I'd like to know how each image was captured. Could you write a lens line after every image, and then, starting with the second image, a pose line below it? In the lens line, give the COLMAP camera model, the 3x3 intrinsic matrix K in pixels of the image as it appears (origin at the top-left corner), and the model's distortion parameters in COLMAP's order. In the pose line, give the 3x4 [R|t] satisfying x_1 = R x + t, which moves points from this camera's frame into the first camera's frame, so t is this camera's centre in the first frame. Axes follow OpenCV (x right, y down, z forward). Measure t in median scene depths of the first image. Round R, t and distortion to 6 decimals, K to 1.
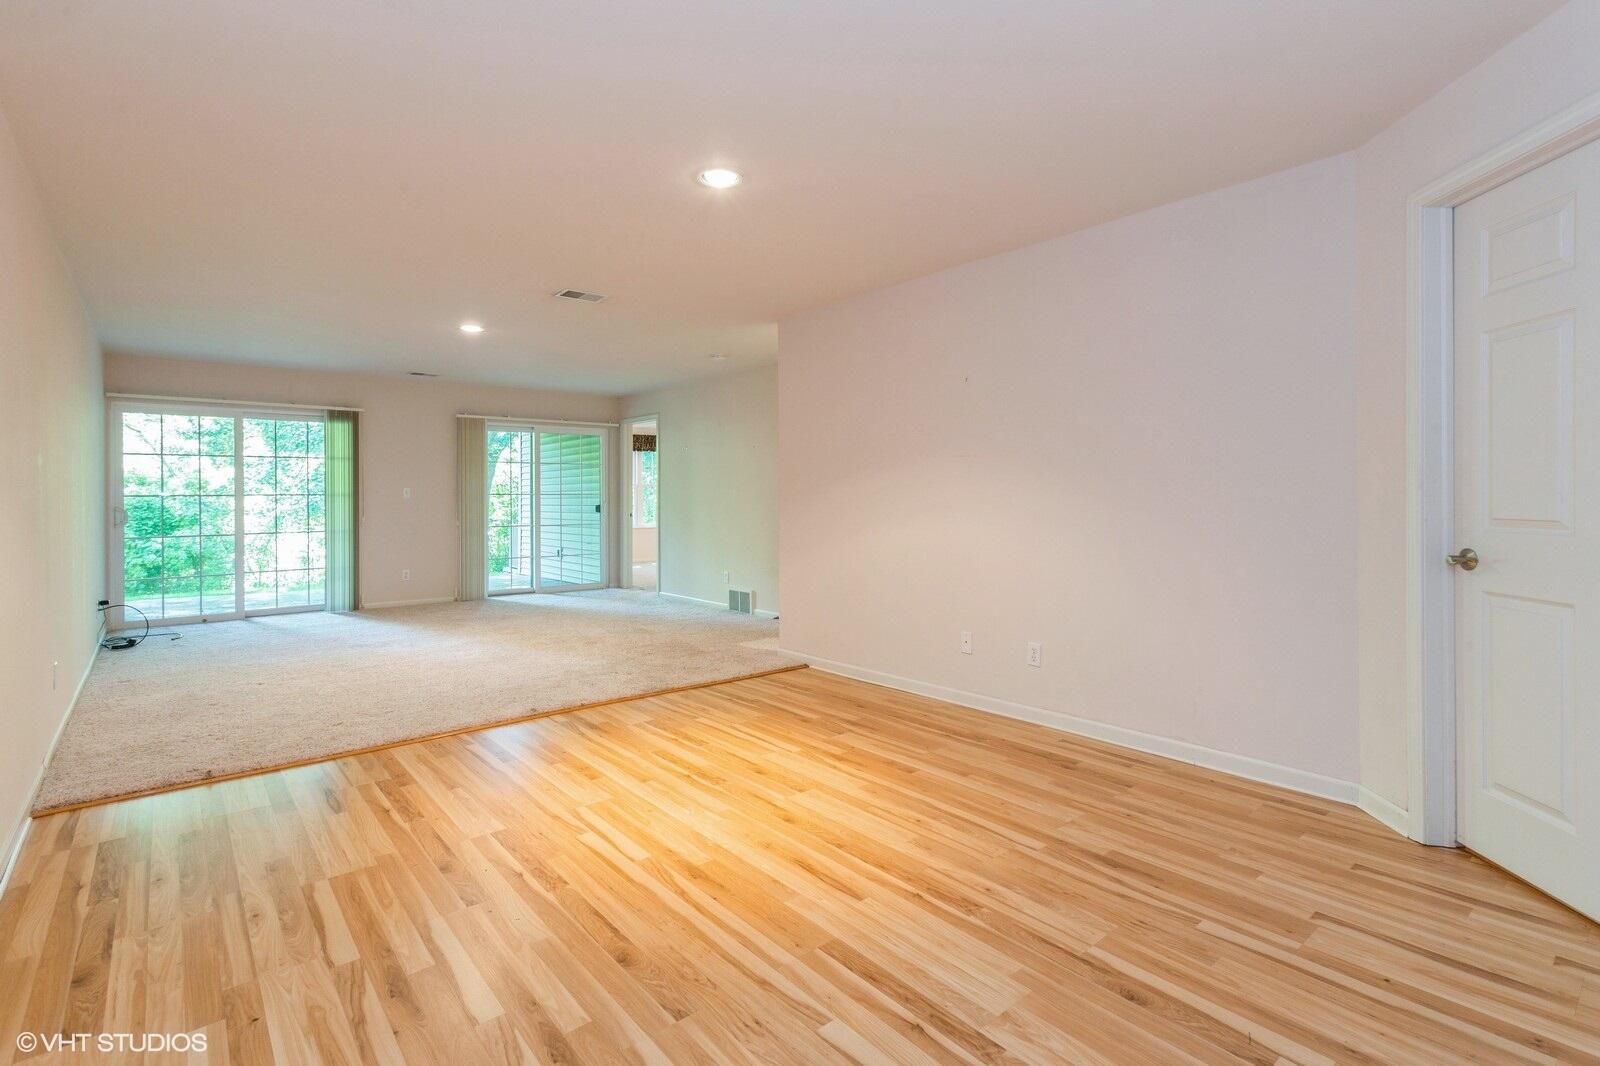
lens RADIAL K [[736.9, 0, 794.7], [0, 736.9, 504.8], [0, 0, 1]] dist [-0.016398, 0.011787]
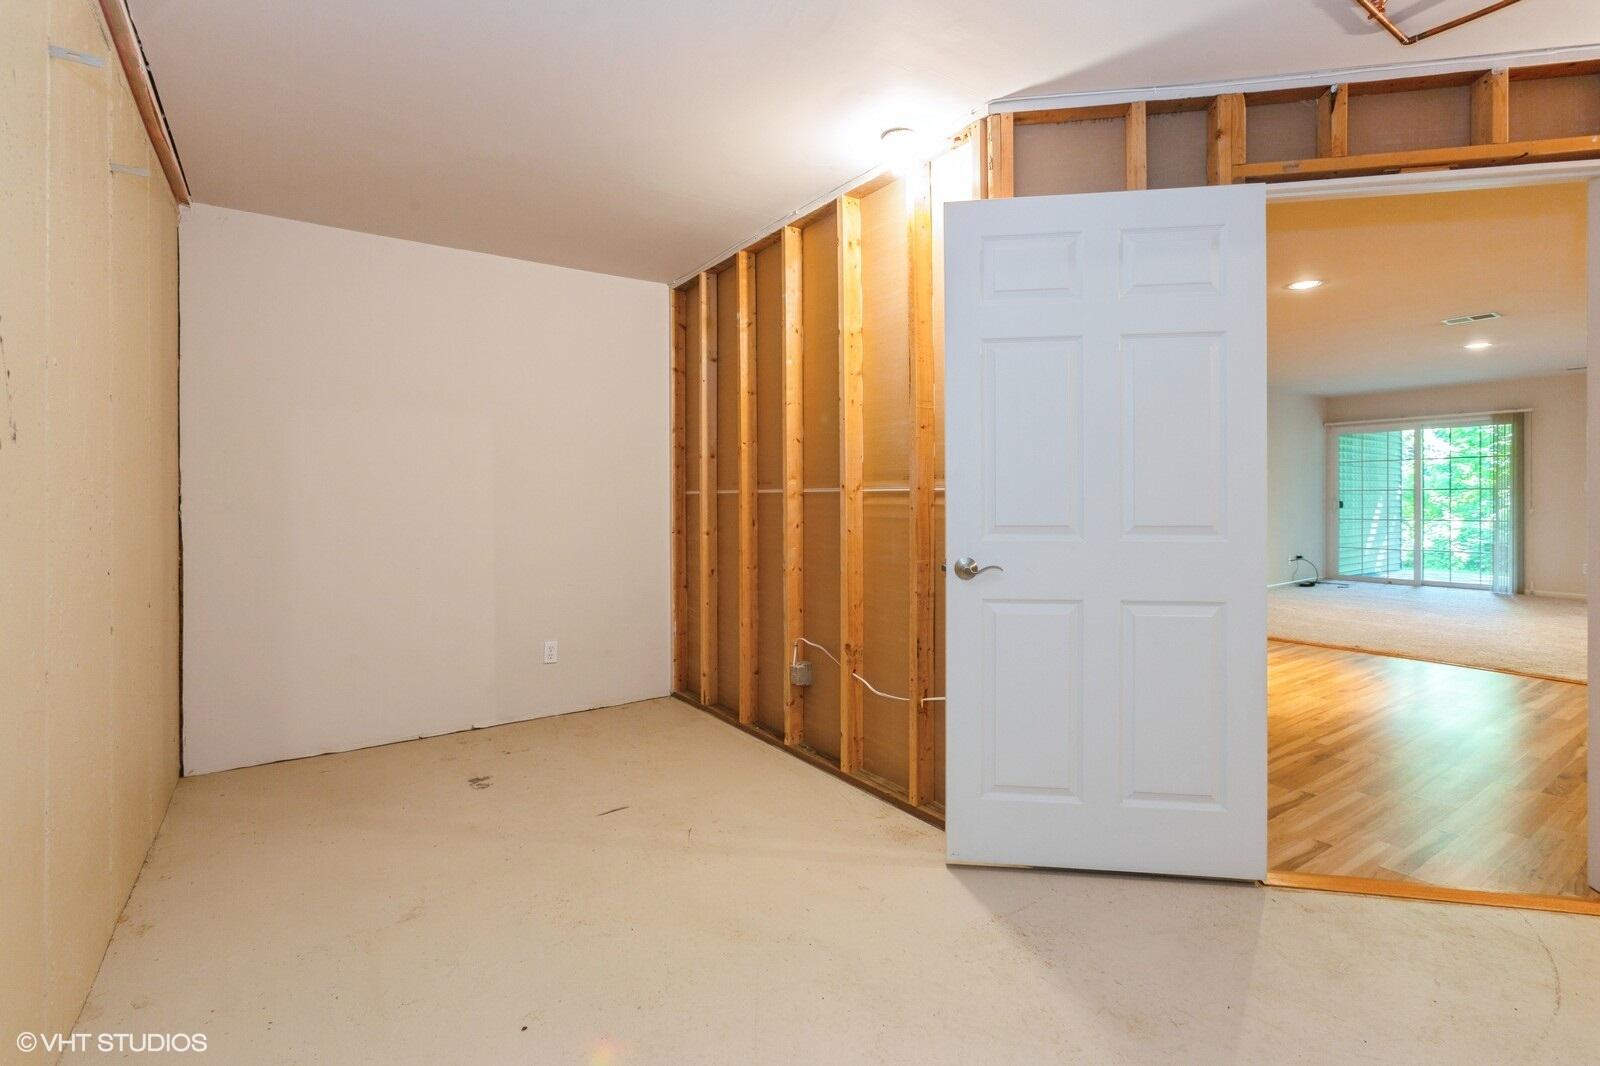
lens RADIAL K [[736.9, 0, 794.7], [0, 736.9, 504.8], [0, 0, 1]] dist [-0.016398, 0.011787]
pose [[-0.113302, 0.011233, -0.993497, 0.631624], [0.004219, 0.999933, 0.010824, -0.005345], [0.993552, -0.002965, -0.113341, 0.049130]]
